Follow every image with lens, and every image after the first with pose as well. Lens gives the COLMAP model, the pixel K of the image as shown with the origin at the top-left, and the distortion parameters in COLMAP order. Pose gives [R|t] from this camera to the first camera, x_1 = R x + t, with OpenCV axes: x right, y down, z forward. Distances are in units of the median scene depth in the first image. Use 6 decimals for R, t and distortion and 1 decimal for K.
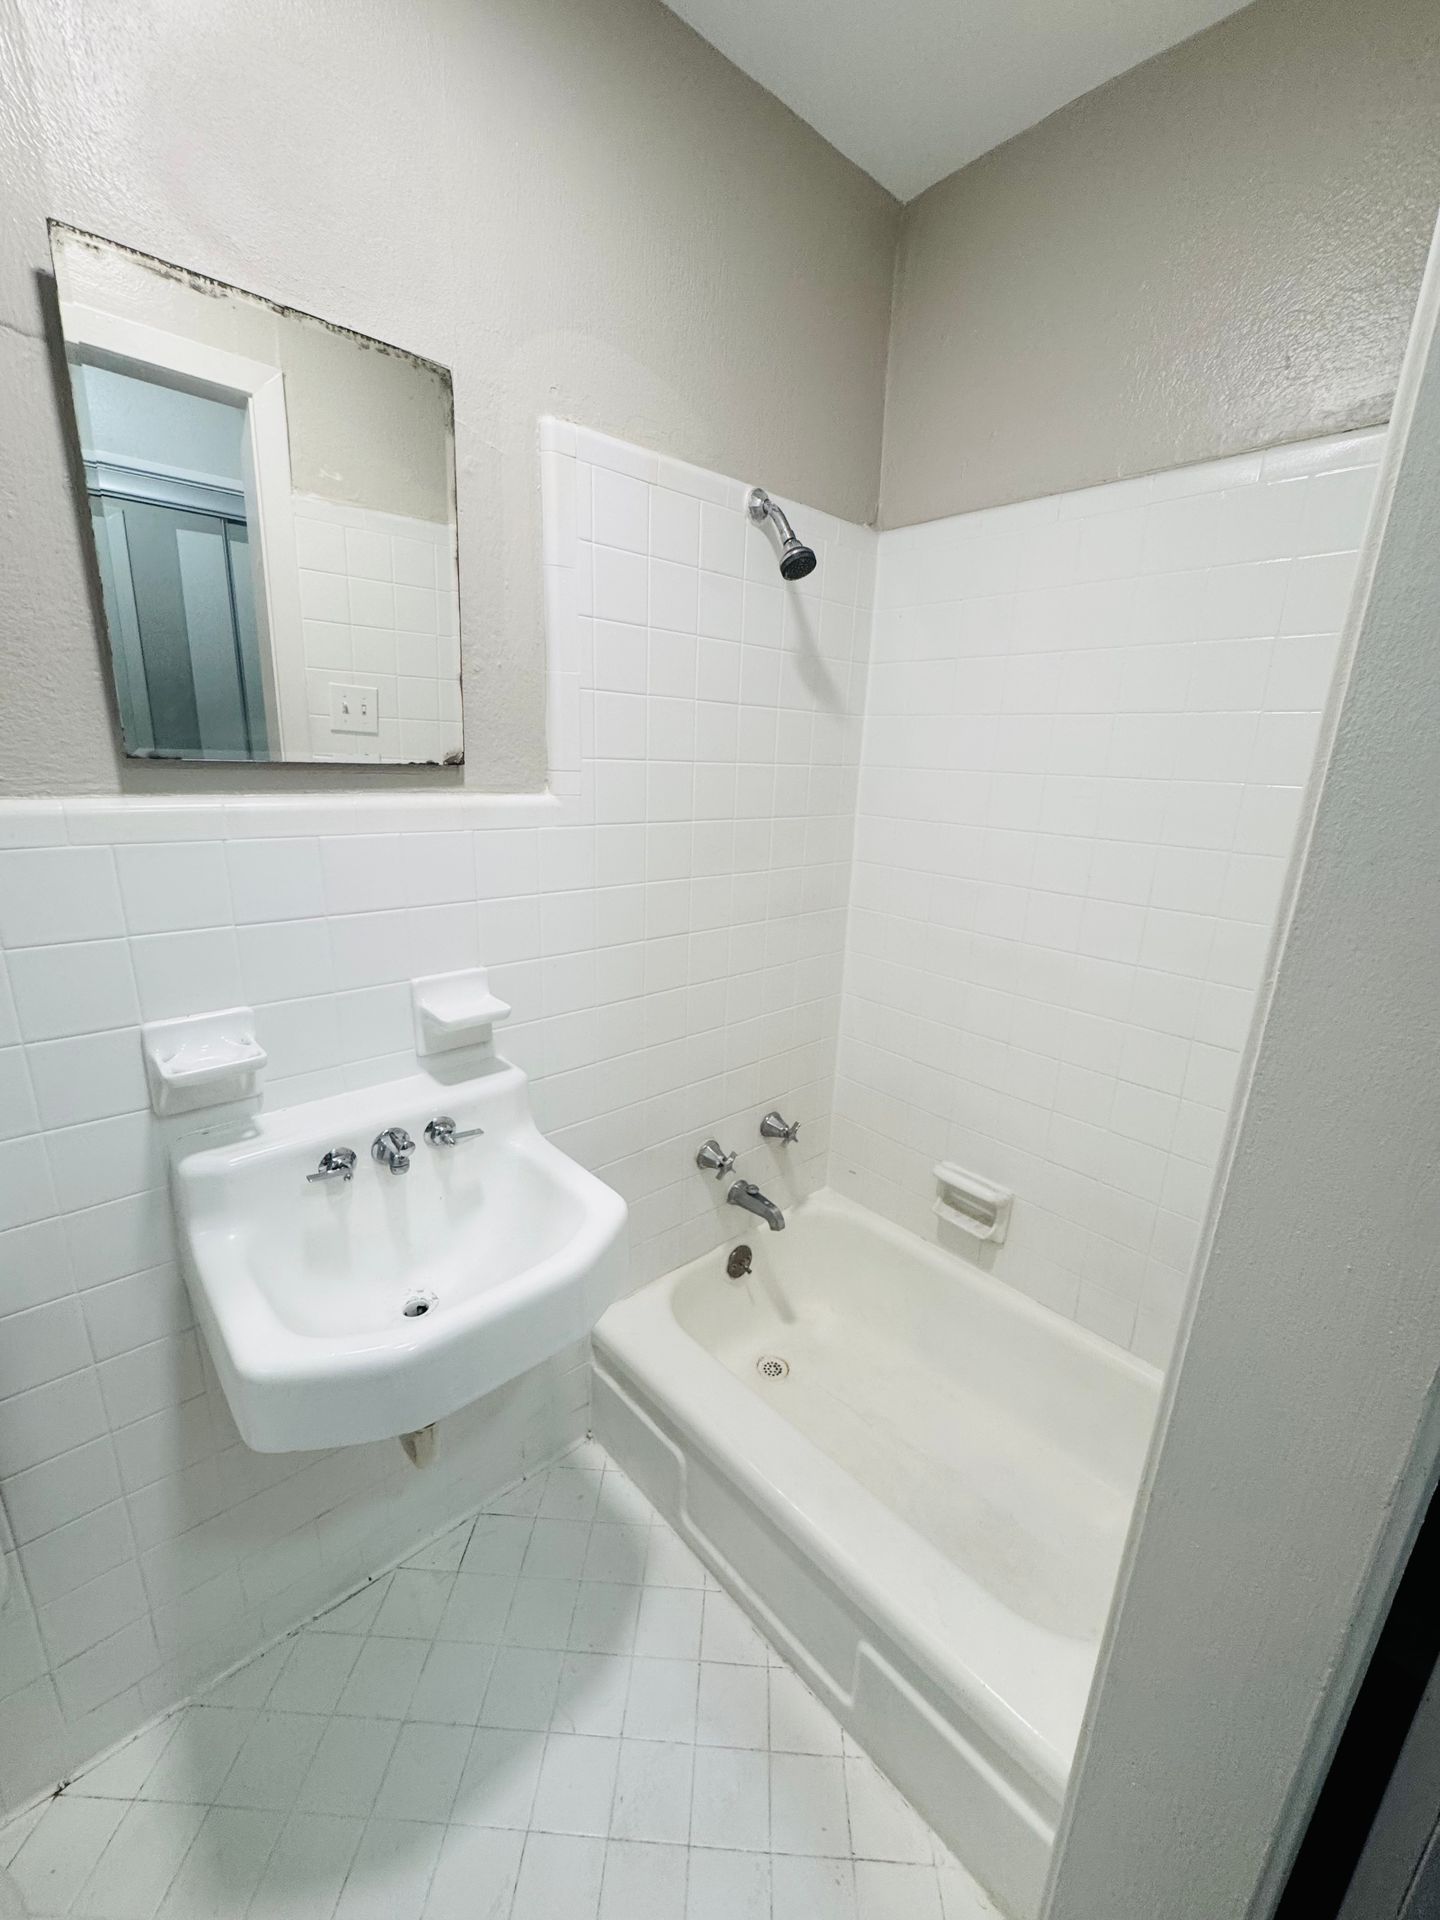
lens RADIAL K [[764.9, 0, 720.2], [0, 764.9, 955.9], [0, 0, 1]] dist [-0.002678, 0.000893]
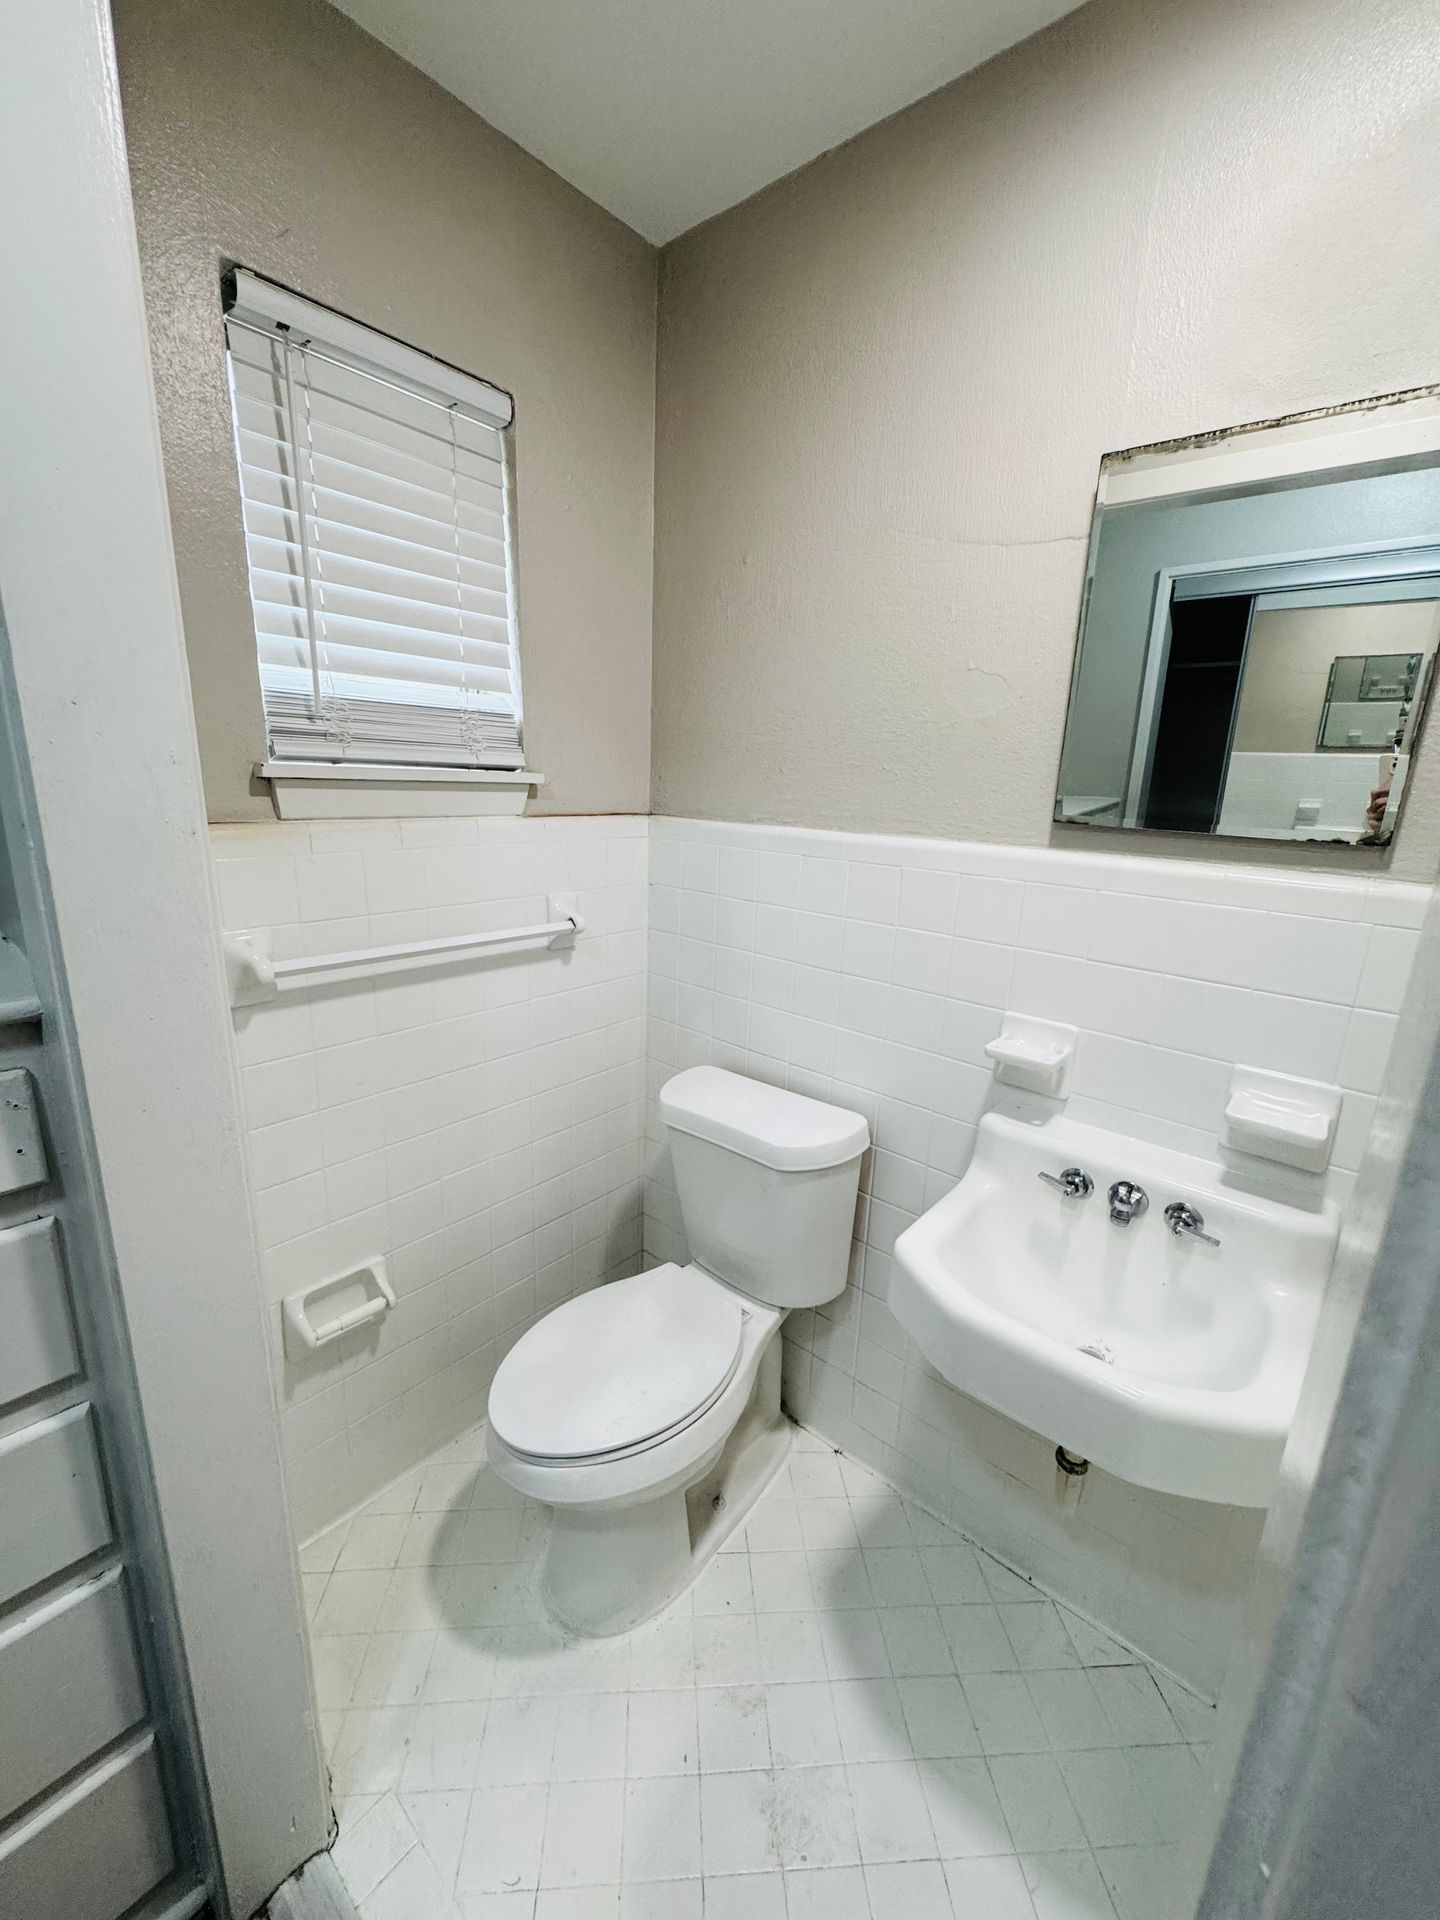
lens RADIAL K [[764.9, 0, 731.0], [0, 764.9, 959.1], [0, 0, 1]] dist [-0.002678, 0.000893]
pose [[0.131367, 0.202899, -0.970348, 0.435443], [-0.291674, 0.943415, 0.157780, -0.062547], [0.947454, 0.262298, 0.183114, 0.223483]]
